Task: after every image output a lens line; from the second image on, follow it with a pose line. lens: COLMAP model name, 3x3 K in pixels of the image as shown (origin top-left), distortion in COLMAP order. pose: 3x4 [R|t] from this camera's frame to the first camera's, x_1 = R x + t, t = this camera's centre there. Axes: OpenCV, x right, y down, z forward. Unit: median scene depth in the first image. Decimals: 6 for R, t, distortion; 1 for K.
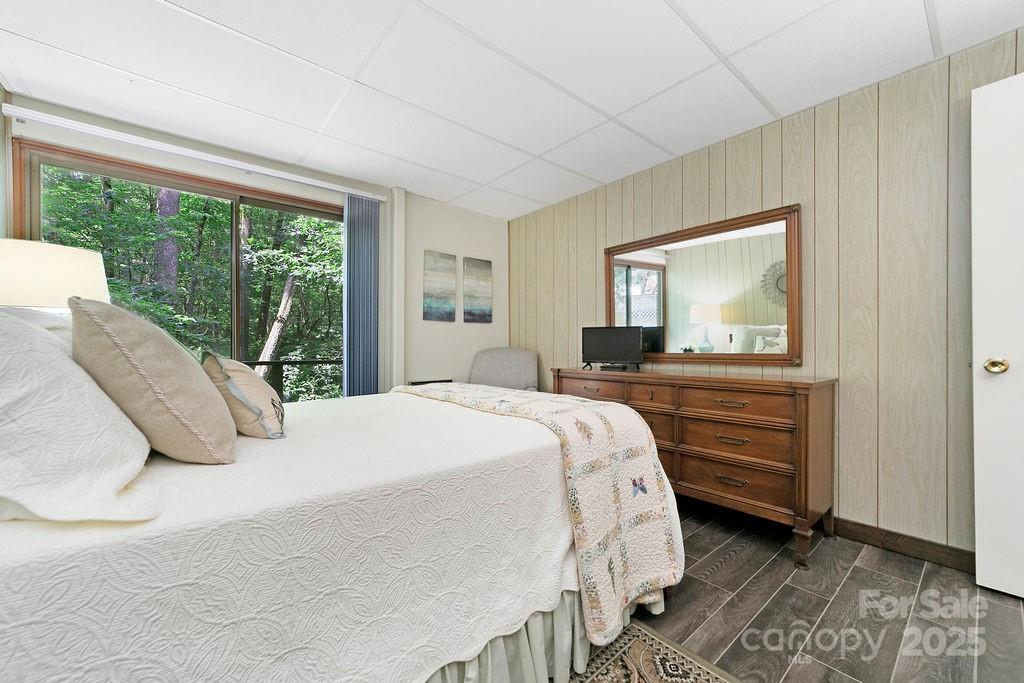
lens RADIAL K [[393.8, 0, 515.5], [0, 393.8, 348.0], [0, 0, 1]] dist [-0.007225, 0.000624]
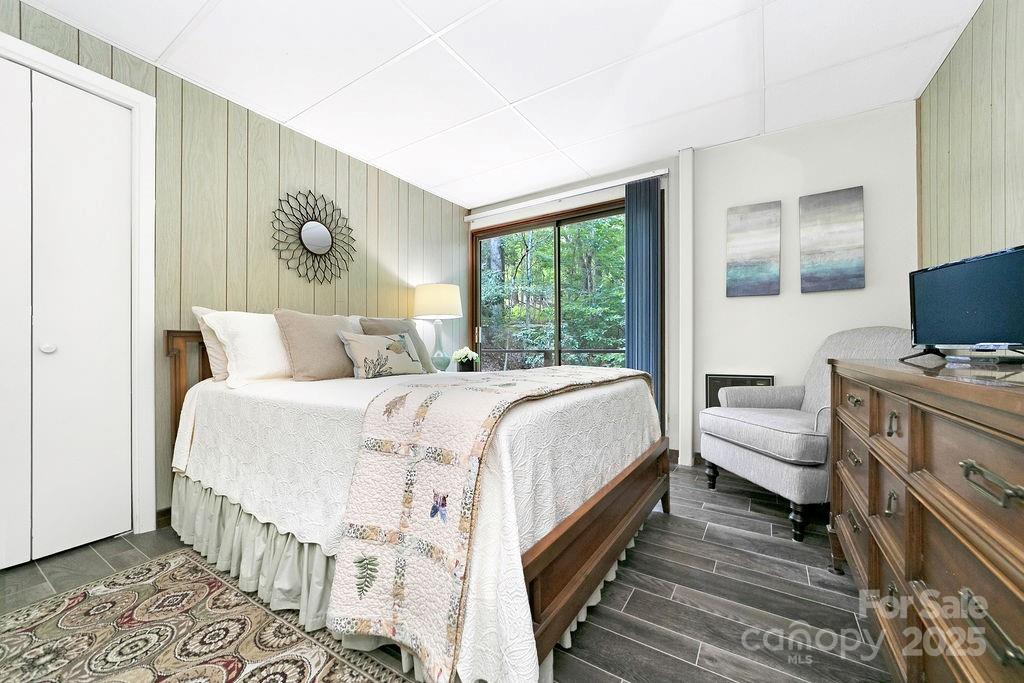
lens RADIAL K [[393.8, 0, 514.7], [0, 393.8, 344.2], [0, 0, 1]] dist [-0.007225, 0.000624]
pose [[0.306145, -0.001833, -0.951983, 0.386840], [0.007170, 0.999974, 0.000381, 0.021112], [0.951958, -0.006942, 0.306150, 0.336940]]
